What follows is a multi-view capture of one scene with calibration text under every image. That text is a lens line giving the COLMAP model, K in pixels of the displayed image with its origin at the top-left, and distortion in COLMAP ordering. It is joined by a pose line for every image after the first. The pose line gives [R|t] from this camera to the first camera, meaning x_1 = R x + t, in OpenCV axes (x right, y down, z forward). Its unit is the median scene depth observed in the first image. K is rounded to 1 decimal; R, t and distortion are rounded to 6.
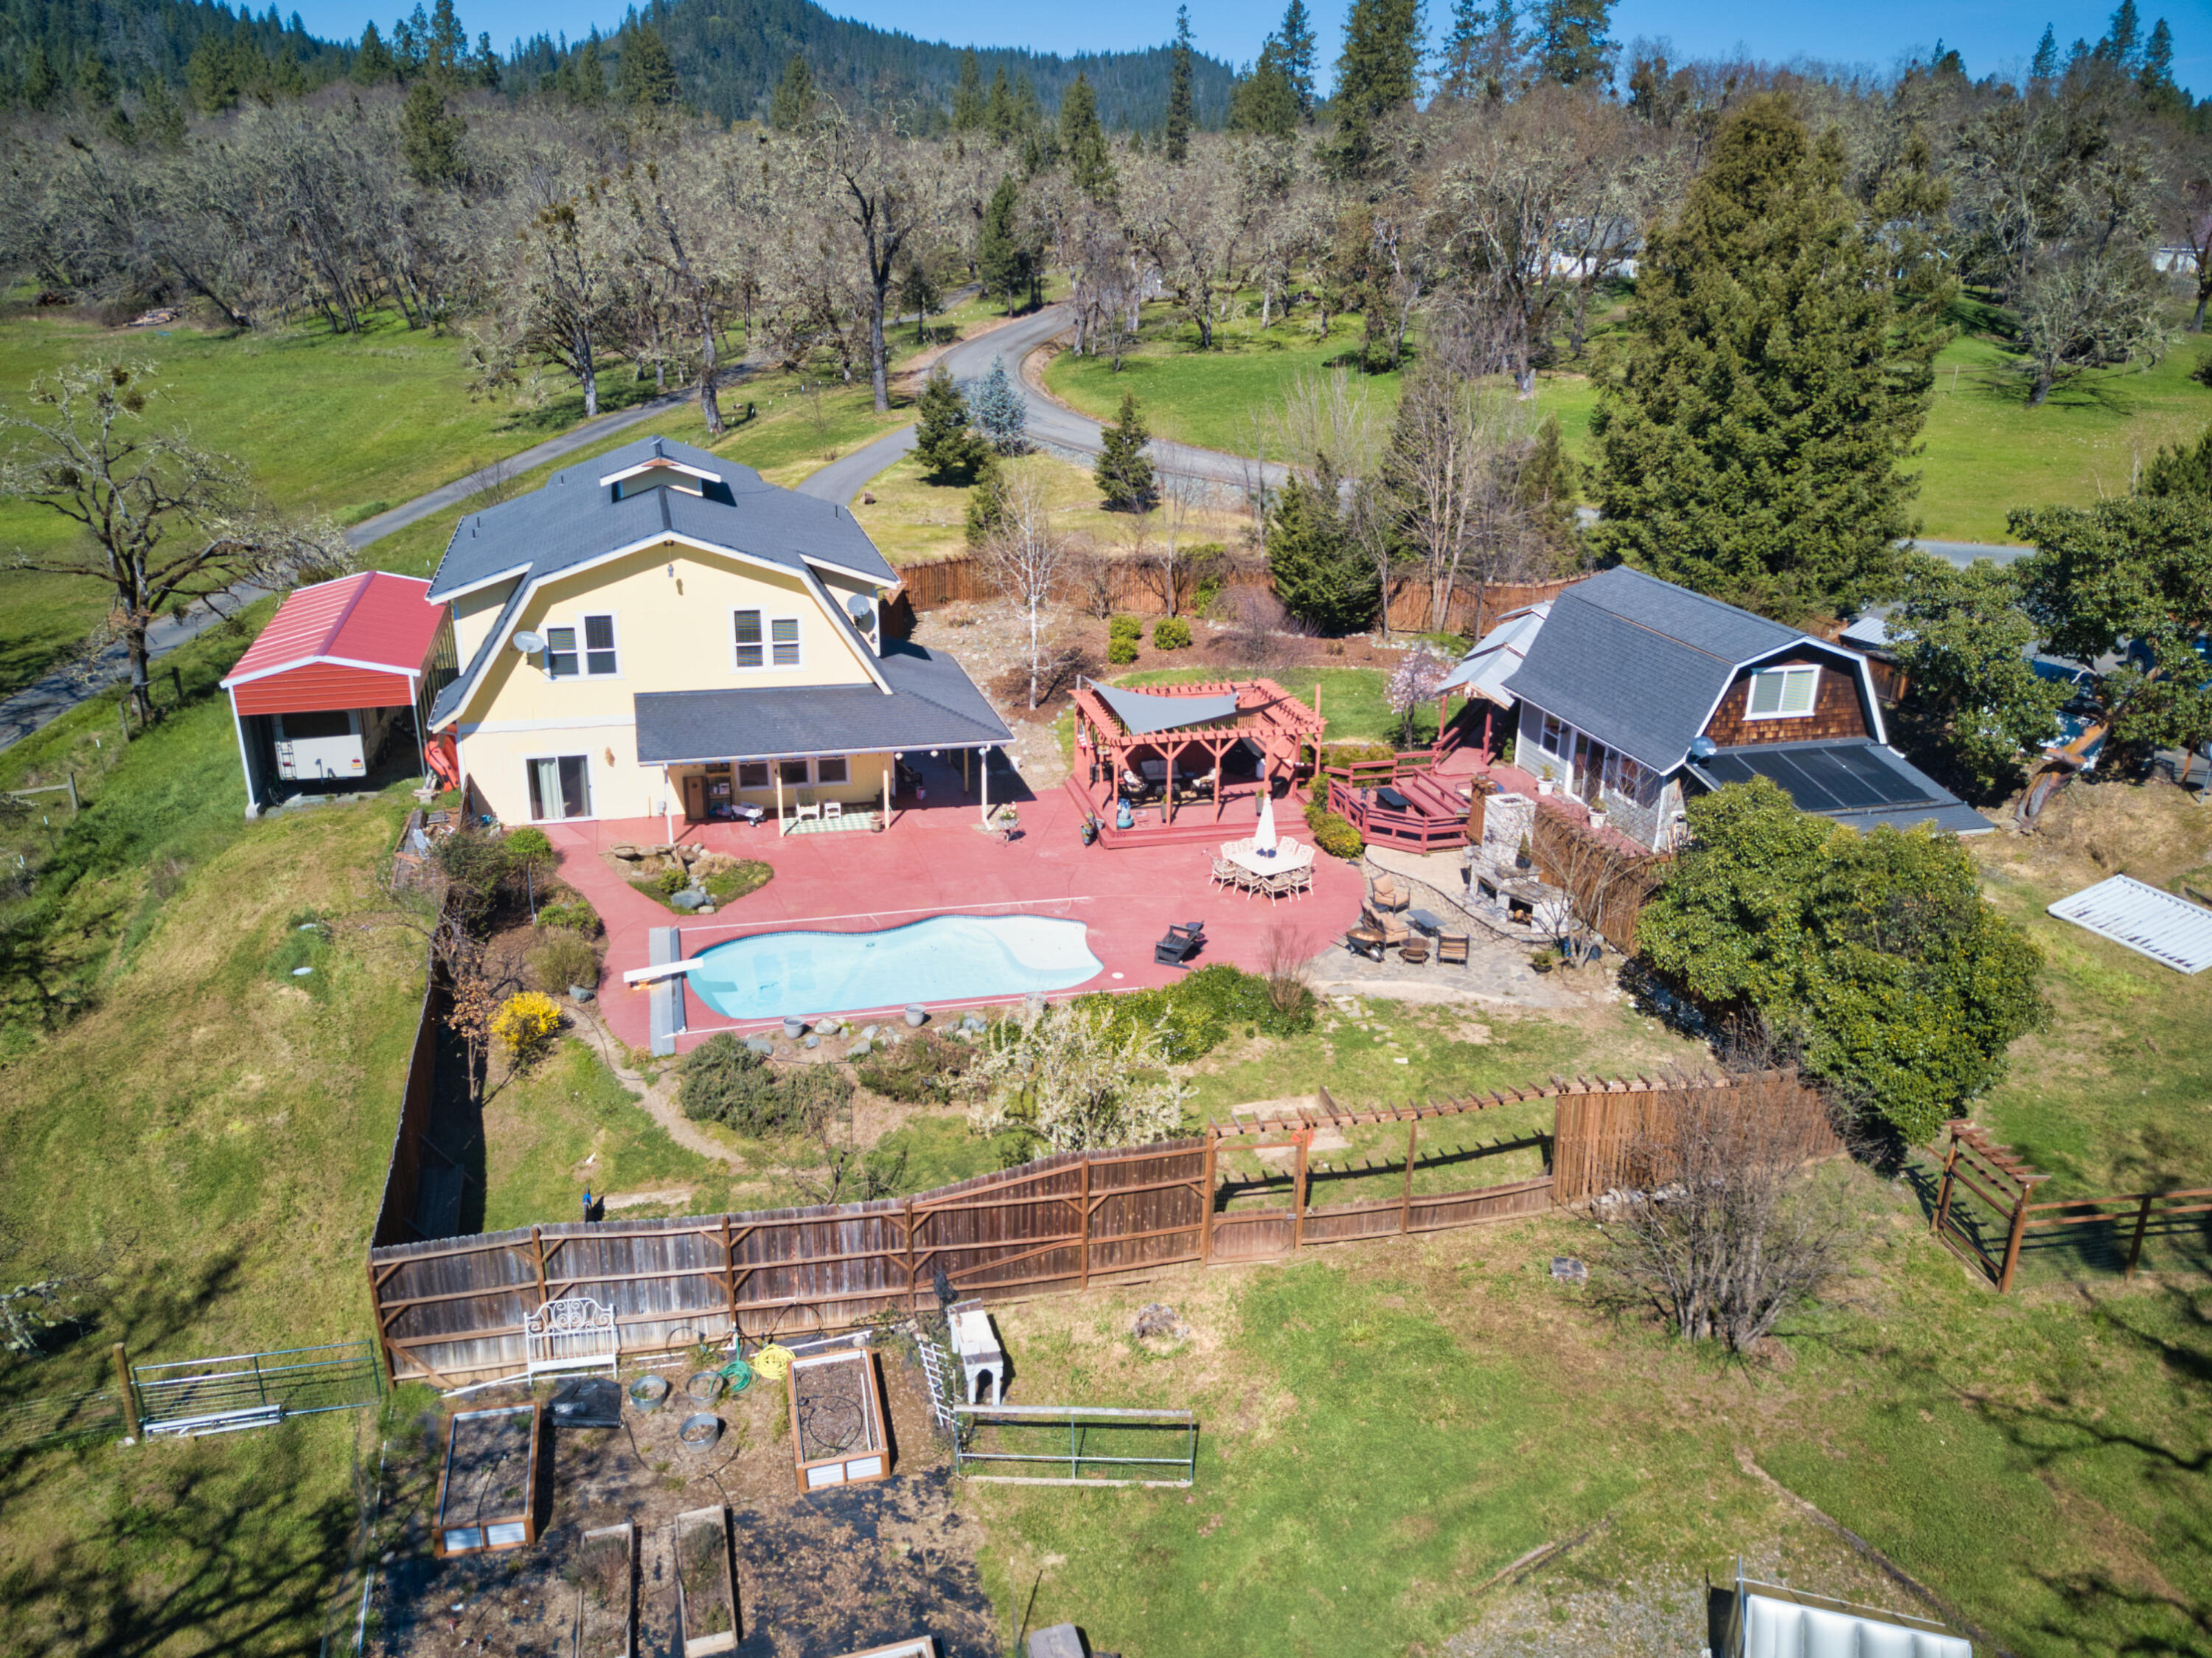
lens RADIAL K [[1703.0, 0, 1083.6], [0, 1703.0, 833.0], [0, 0, 1]] dist [0.016747, -0.032964]
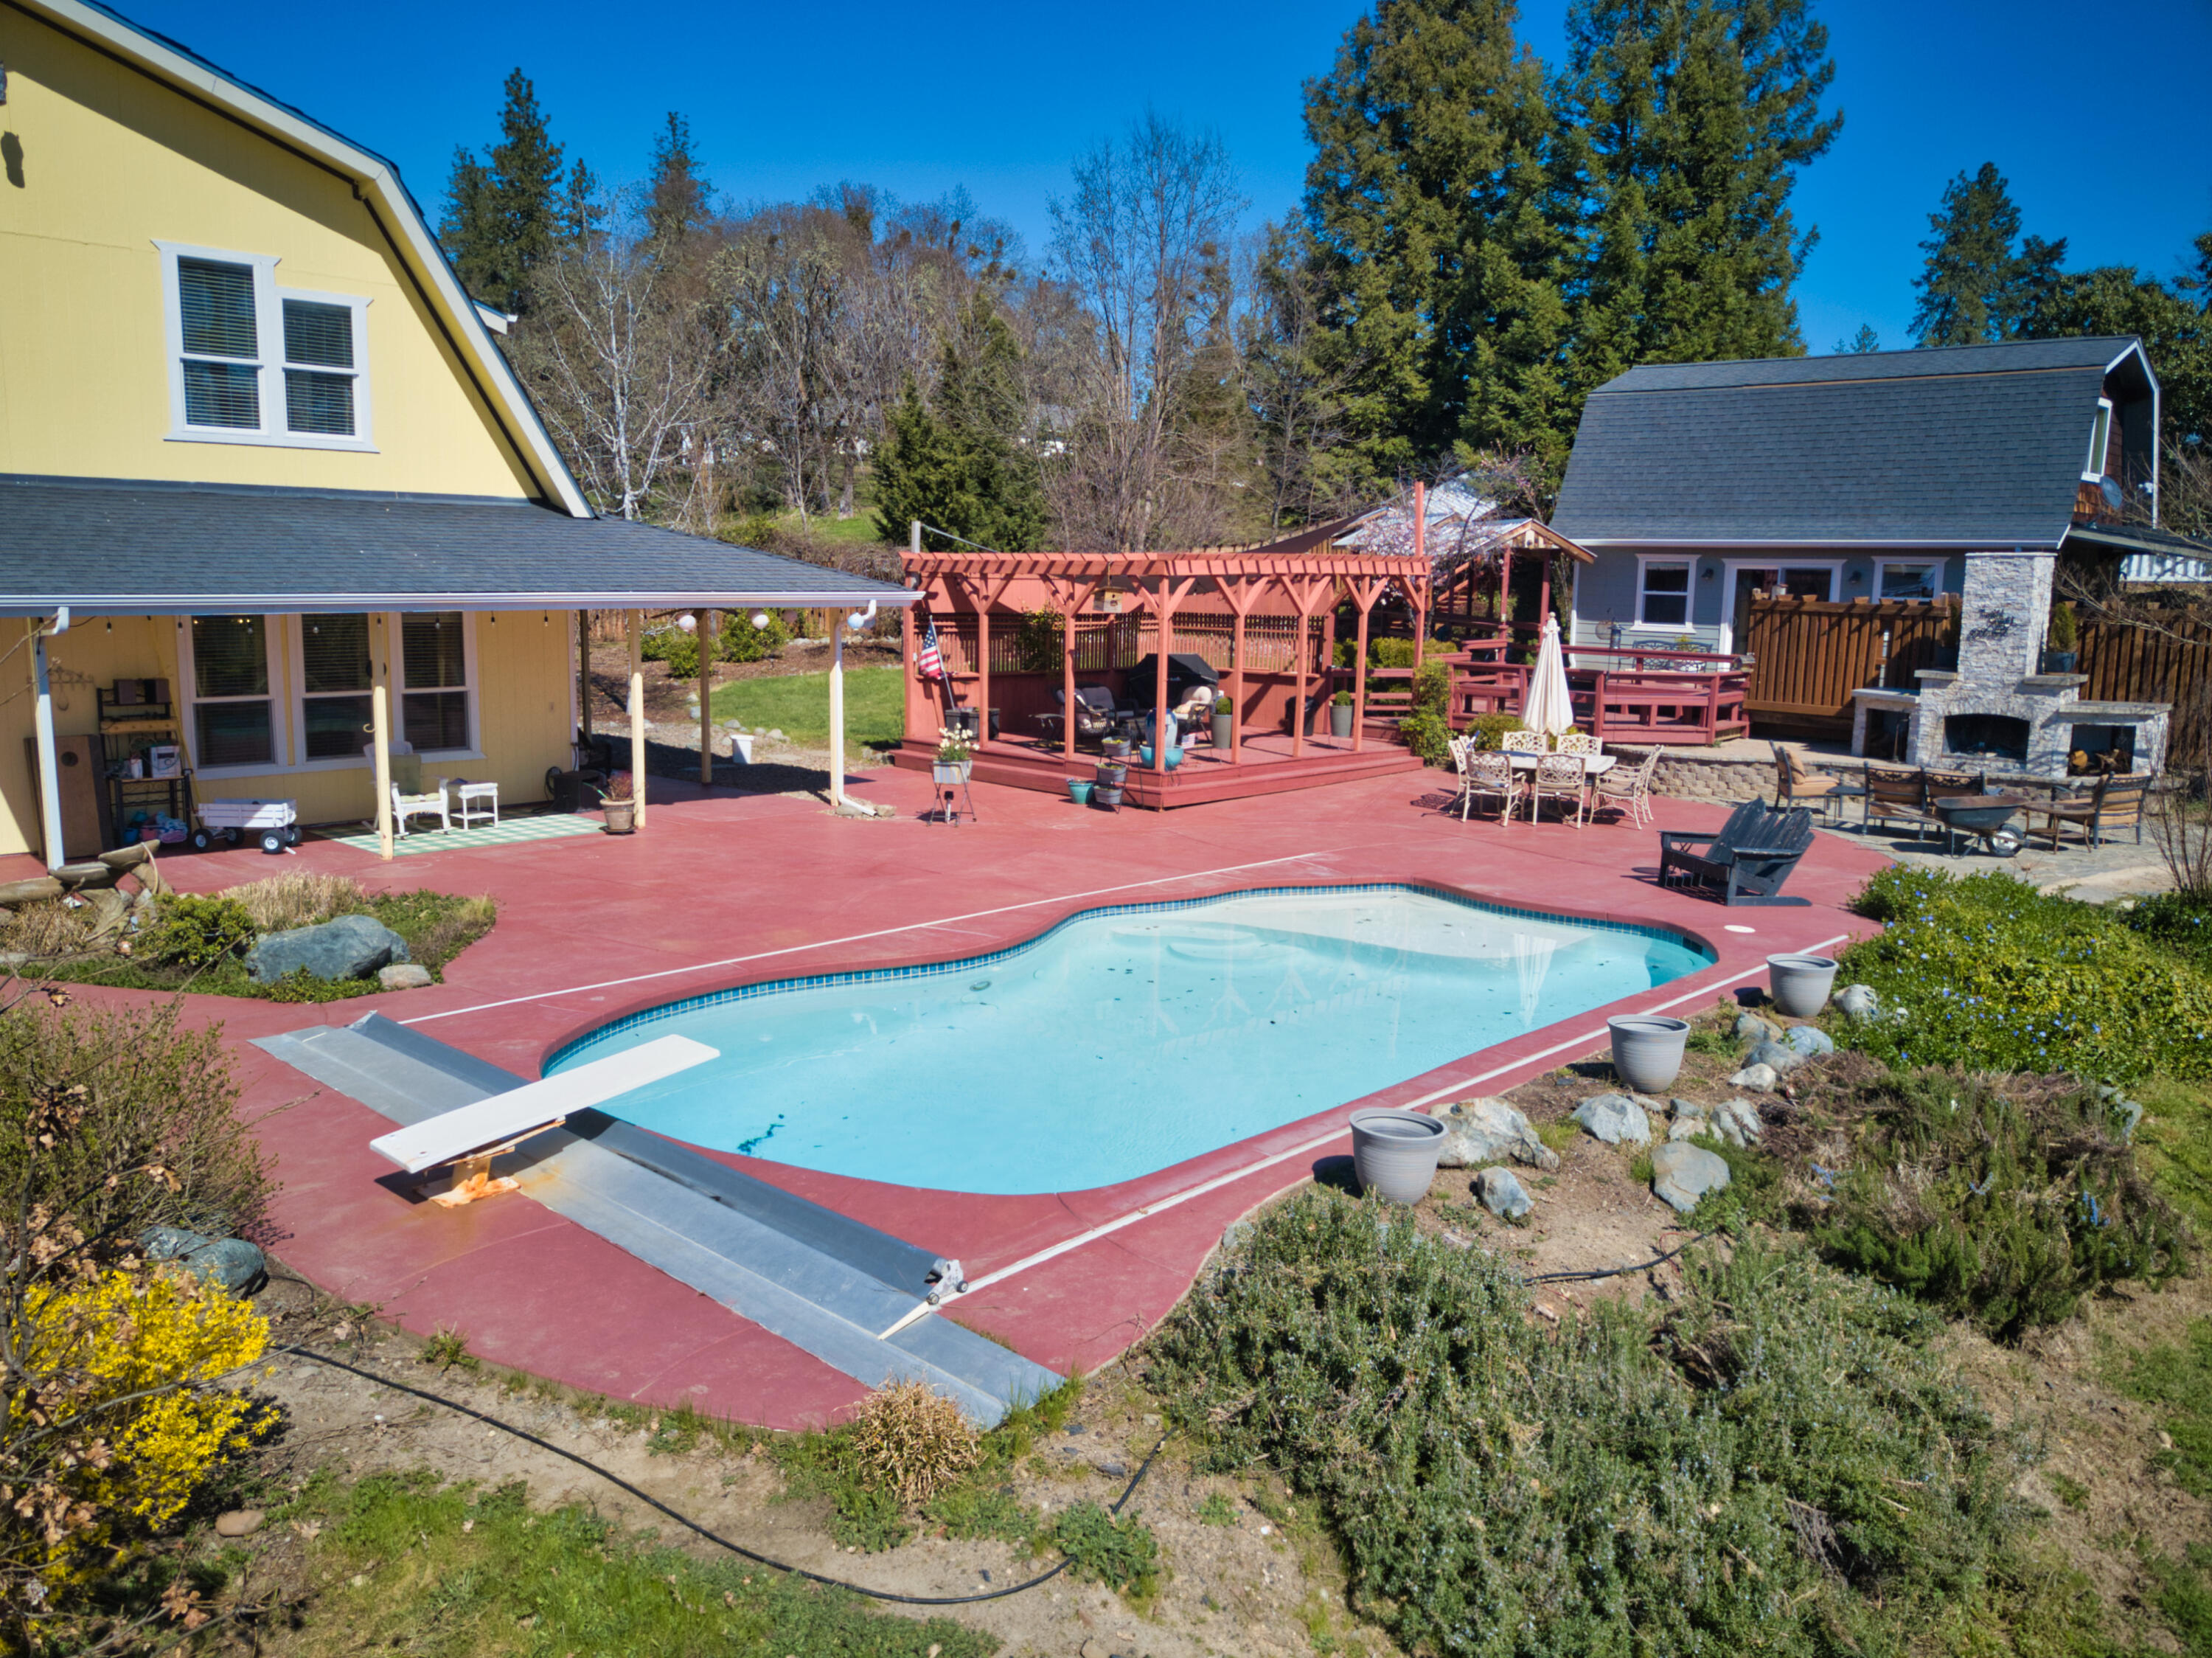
lens RADIAL K [[1703.0, 0, 1083.6], [0, 1703.0, 833.0], [0, 0, 1]] dist [0.016747, -0.032964]
pose [[0.841129, -0.085359, 0.534056, -0.257773], [0.183074, 0.974109, -0.132645, 0.075286], [-0.508907, 0.209344, 0.834979, 0.651146]]
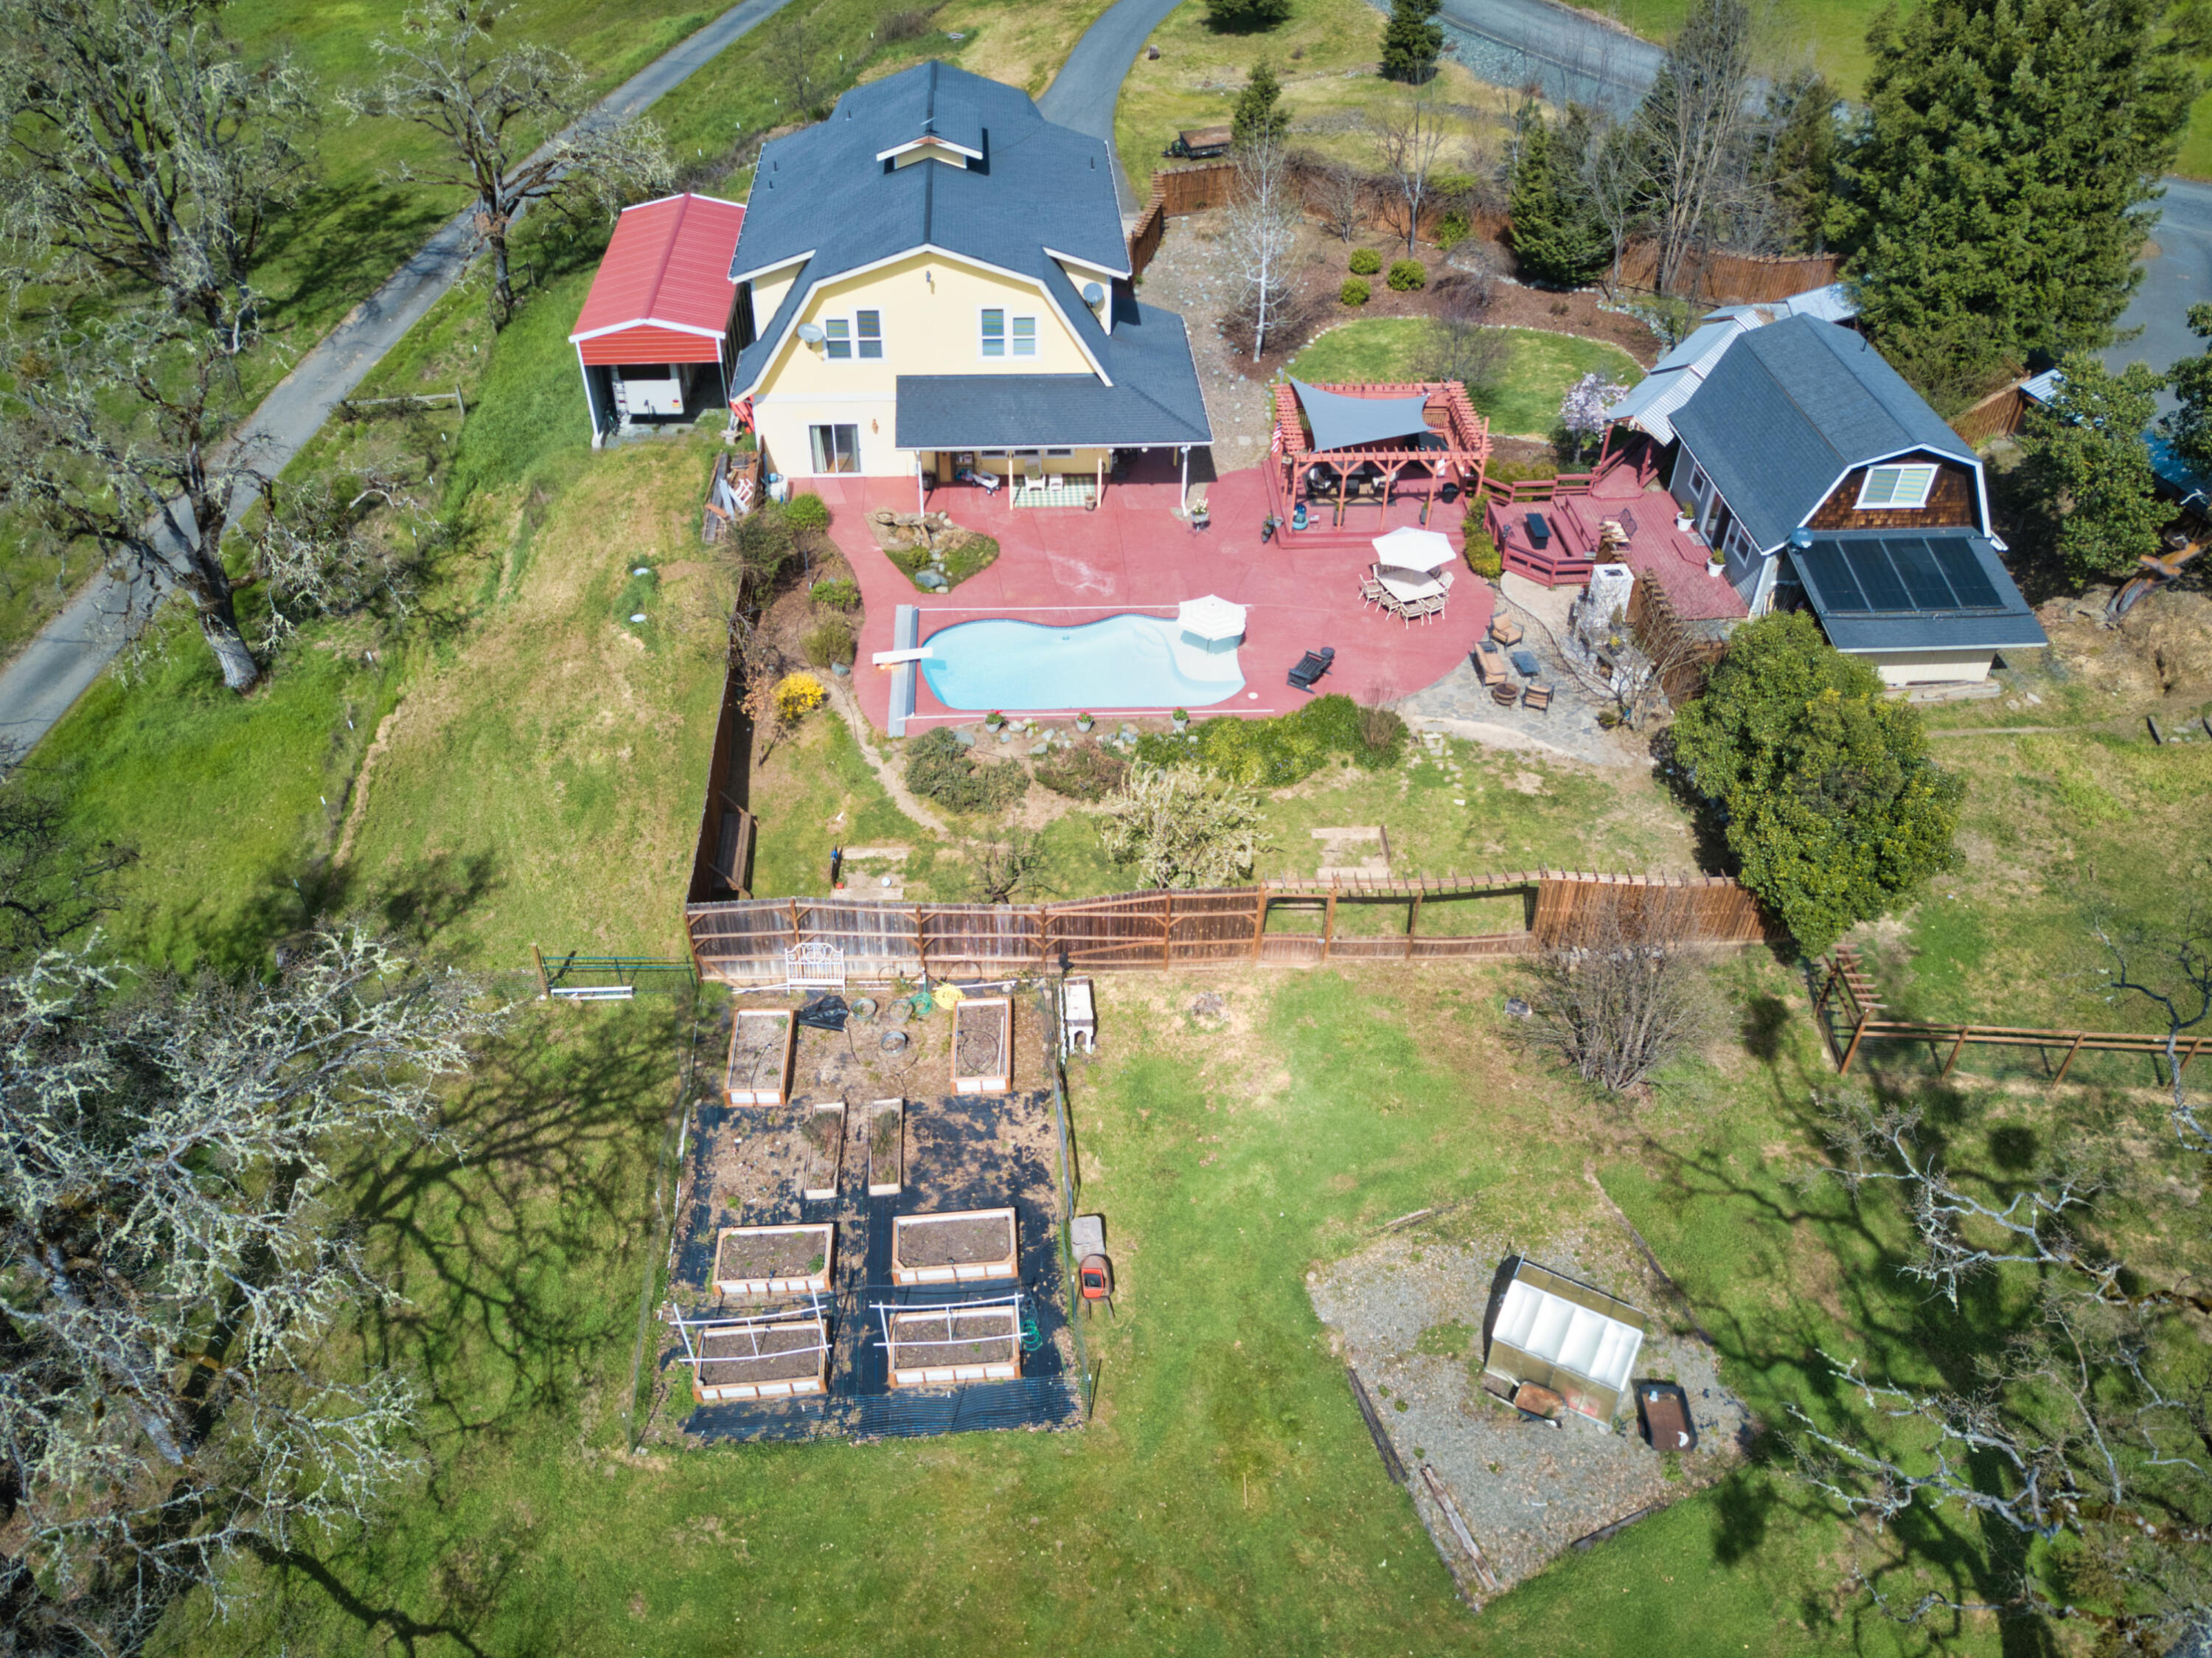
lens RADIAL K [[1703.0, 0, 1083.6], [0, 1703.0, 833.0], [0, 0, 1]] dist [0.016747, -0.032964]
pose [[0.980423, 0.121757, -0.154748, 0.088349], [-0.062927, 0.938432, 0.339684, -0.202256], [0.186579, -0.323296, 0.927722, -0.180461]]
